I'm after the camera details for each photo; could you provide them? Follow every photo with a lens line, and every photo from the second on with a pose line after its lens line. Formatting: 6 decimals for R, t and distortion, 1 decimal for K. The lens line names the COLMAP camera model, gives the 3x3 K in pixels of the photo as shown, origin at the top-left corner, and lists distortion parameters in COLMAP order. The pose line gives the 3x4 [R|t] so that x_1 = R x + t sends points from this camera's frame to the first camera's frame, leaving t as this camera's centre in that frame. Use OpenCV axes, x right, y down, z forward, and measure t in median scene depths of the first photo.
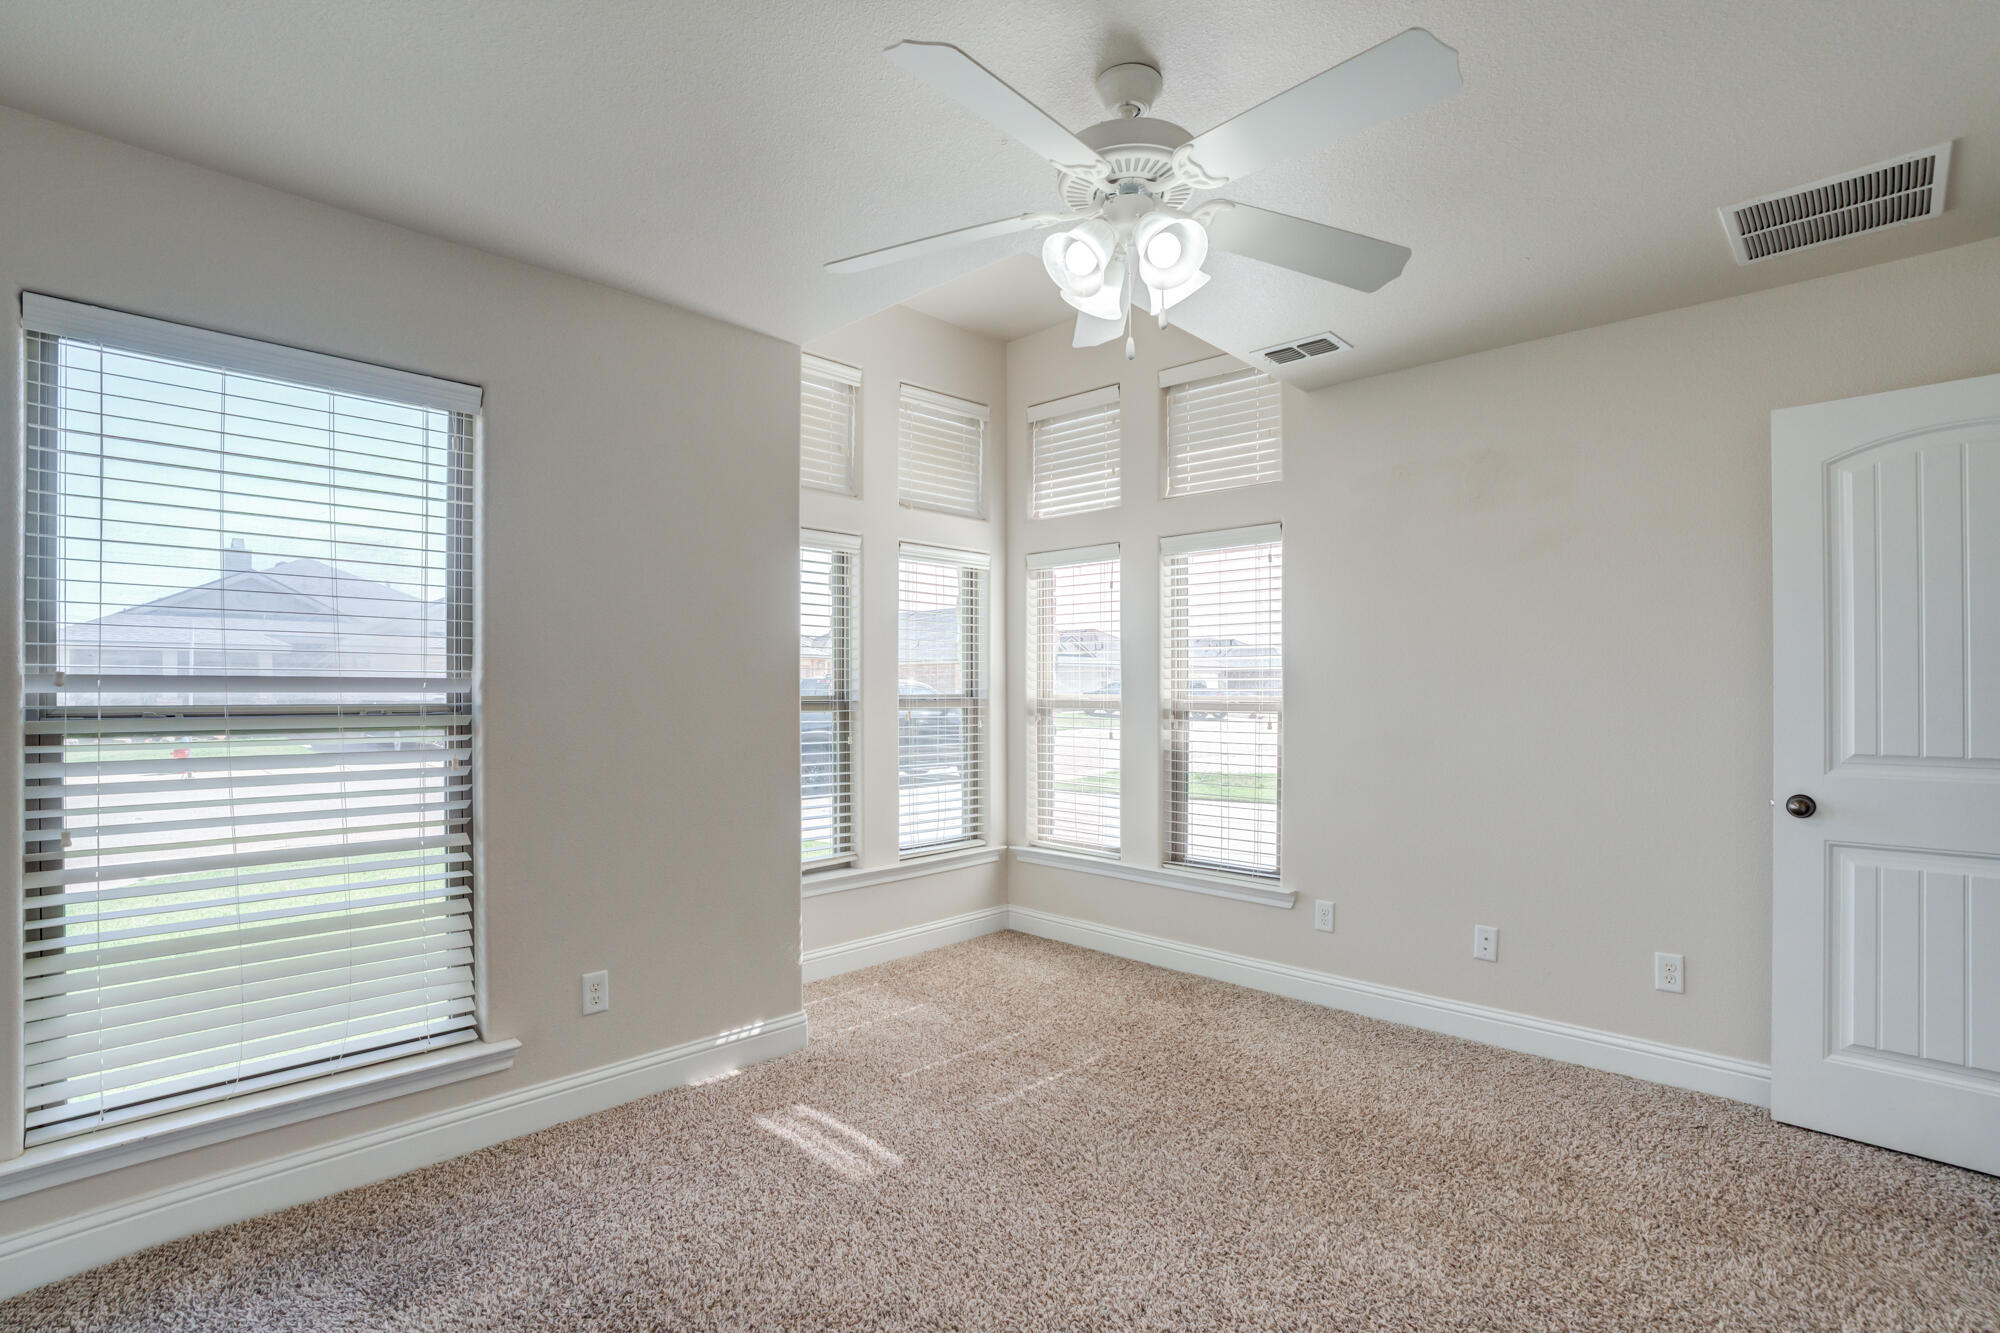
lens RADIAL K [[928.3, 0, 1004.5], [0, 928.3, 686.0], [0, 0, 1]] dist [-0.058202, 0.016613]
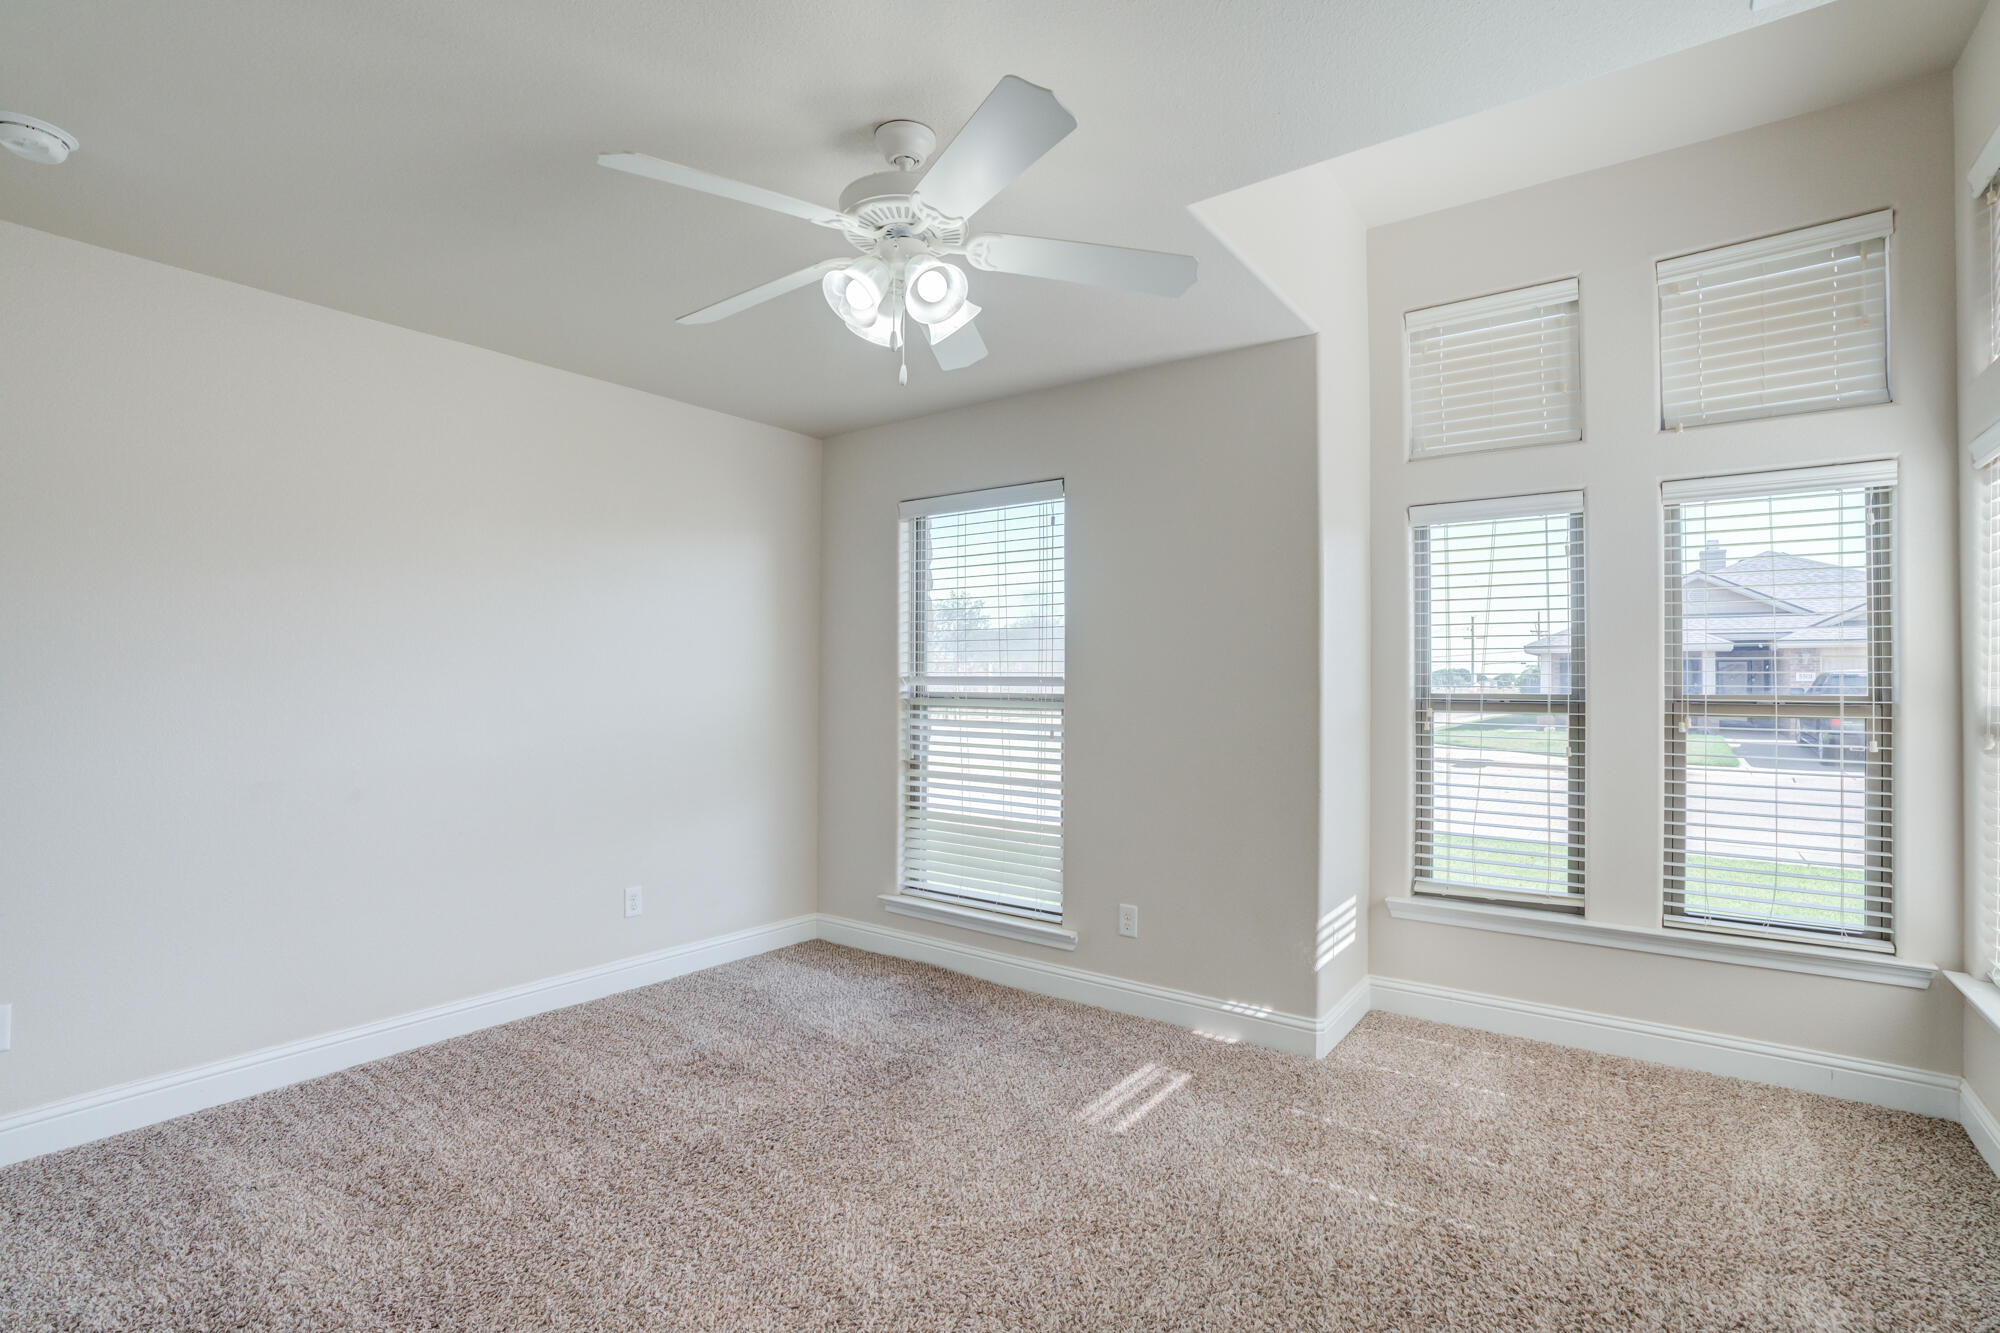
lens RADIAL K [[928.3, 0, 996.1], [0, 928.3, 664.6], [0, 0, 1]] dist [-0.058202, 0.016613]
pose [[0.131350, -0.022781, -0.991074, 0.888916], [-0.002740, 0.999724, -0.023343, 0.007154], [0.991332, 0.005782, 0.131251, 0.692362]]
